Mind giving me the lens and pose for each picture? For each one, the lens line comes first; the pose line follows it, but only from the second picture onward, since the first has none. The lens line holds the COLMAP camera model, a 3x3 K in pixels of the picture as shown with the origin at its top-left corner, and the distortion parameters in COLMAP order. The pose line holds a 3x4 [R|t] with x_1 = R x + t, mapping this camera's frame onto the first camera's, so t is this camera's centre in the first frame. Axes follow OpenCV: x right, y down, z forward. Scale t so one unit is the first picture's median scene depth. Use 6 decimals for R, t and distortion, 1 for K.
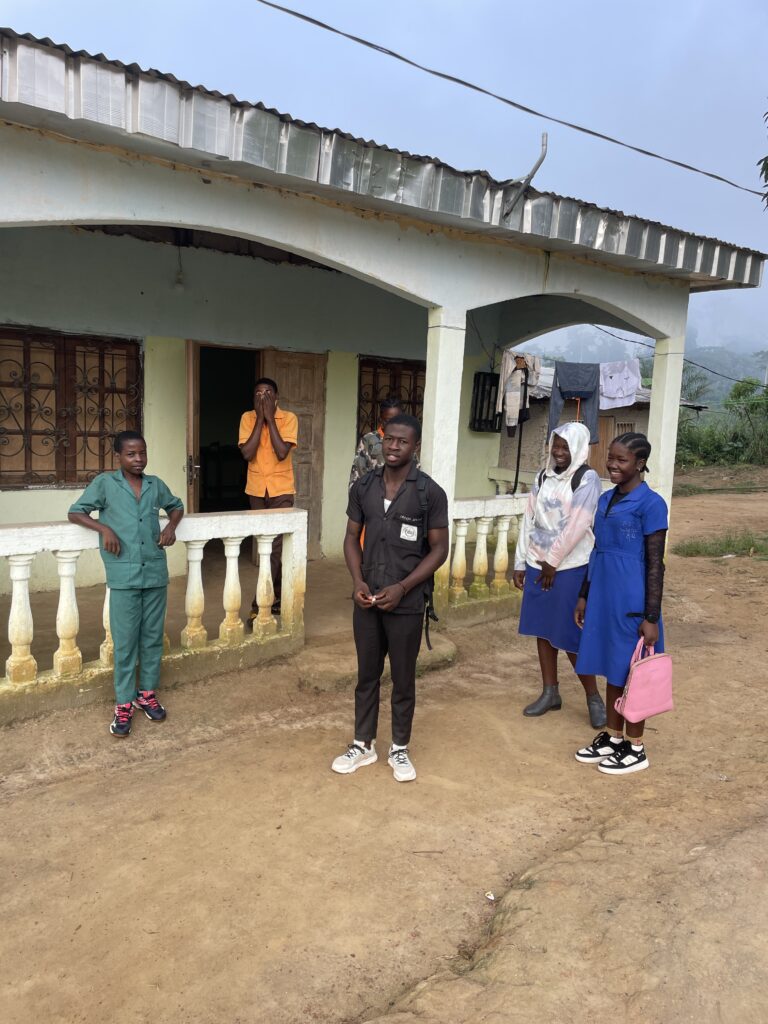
lens RADIAL K [[775.7, 0, 384.0], [0, 775.7, 512.0], [0, 0, 1]] dist [0.095896, -0.128697]
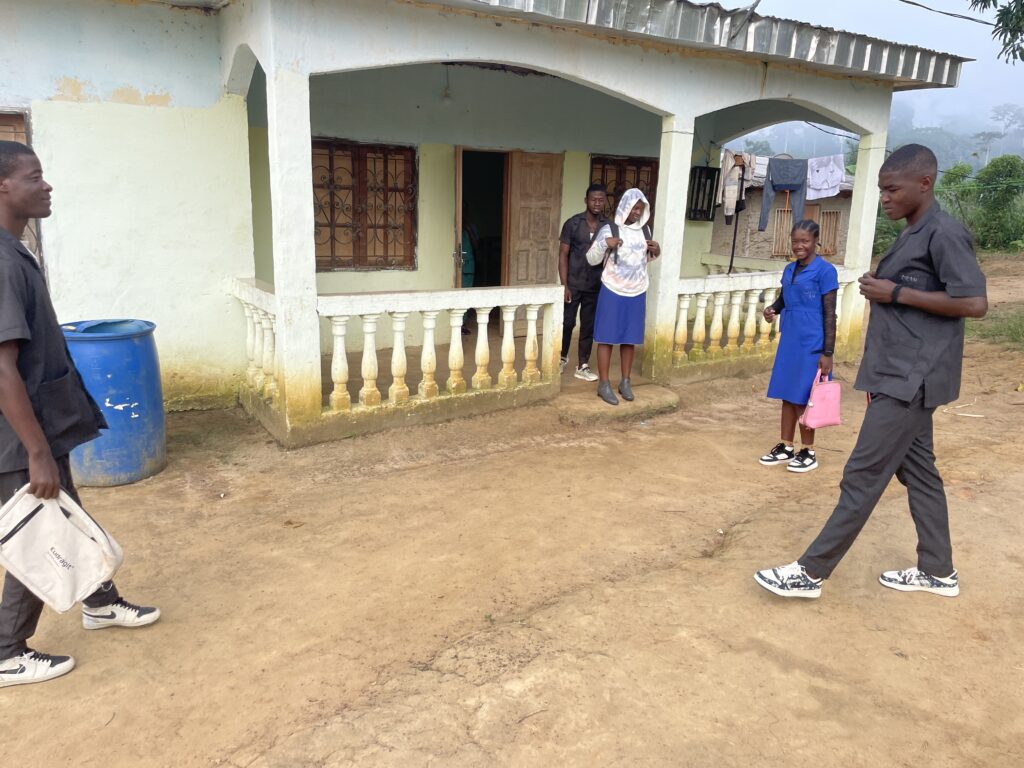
lens RADIAL K [[775.7, 0, 508.3], [0, 775.7, 375.1], [0, 0, 1]] dist [0.095896, -0.128697]
pose [[0.996299, 0.008356, -0.085544, -0.072182], [-0.000664, 0.995981, 0.089559, 0.027057], [0.085949, -0.089171, 0.992301, -0.249259]]
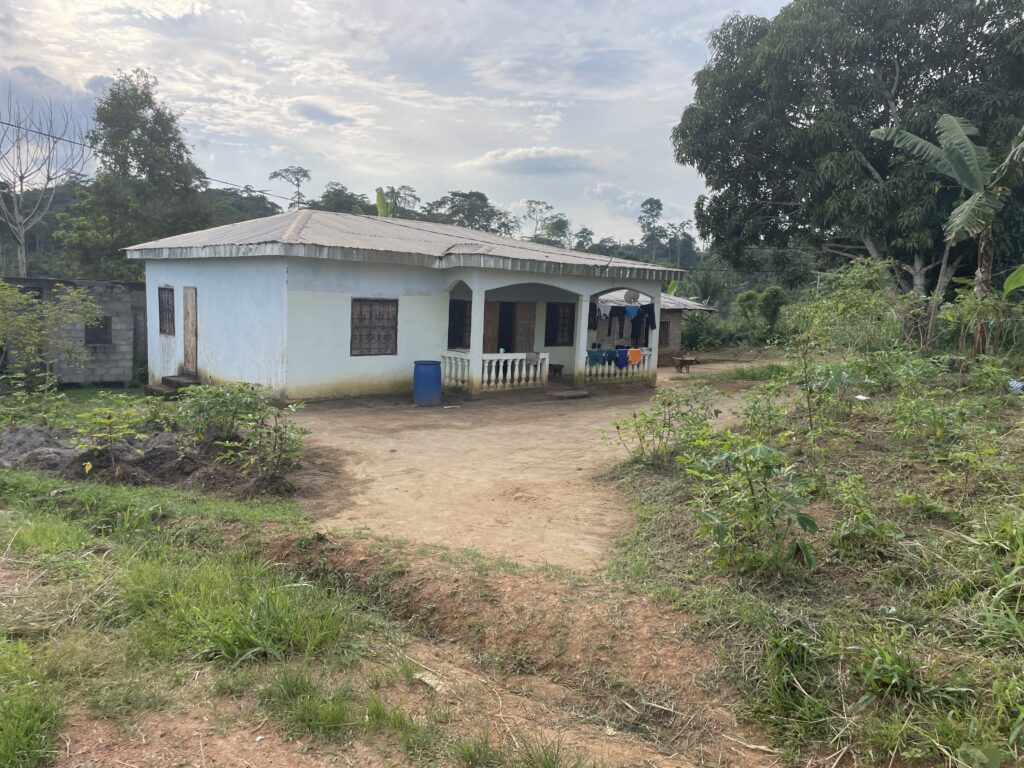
lens RADIAL K [[775.7, 0, 508.3], [0, 775.7, 375.1], [0, 0, 1]] dist [0.095896, -0.128697]
pose [[0.998287, -0.009910, 0.057667, -0.455467], [0.011757, 0.999426, -0.031786, 0.201037], [-0.057319, 0.032409, 0.997830, -2.392236]]
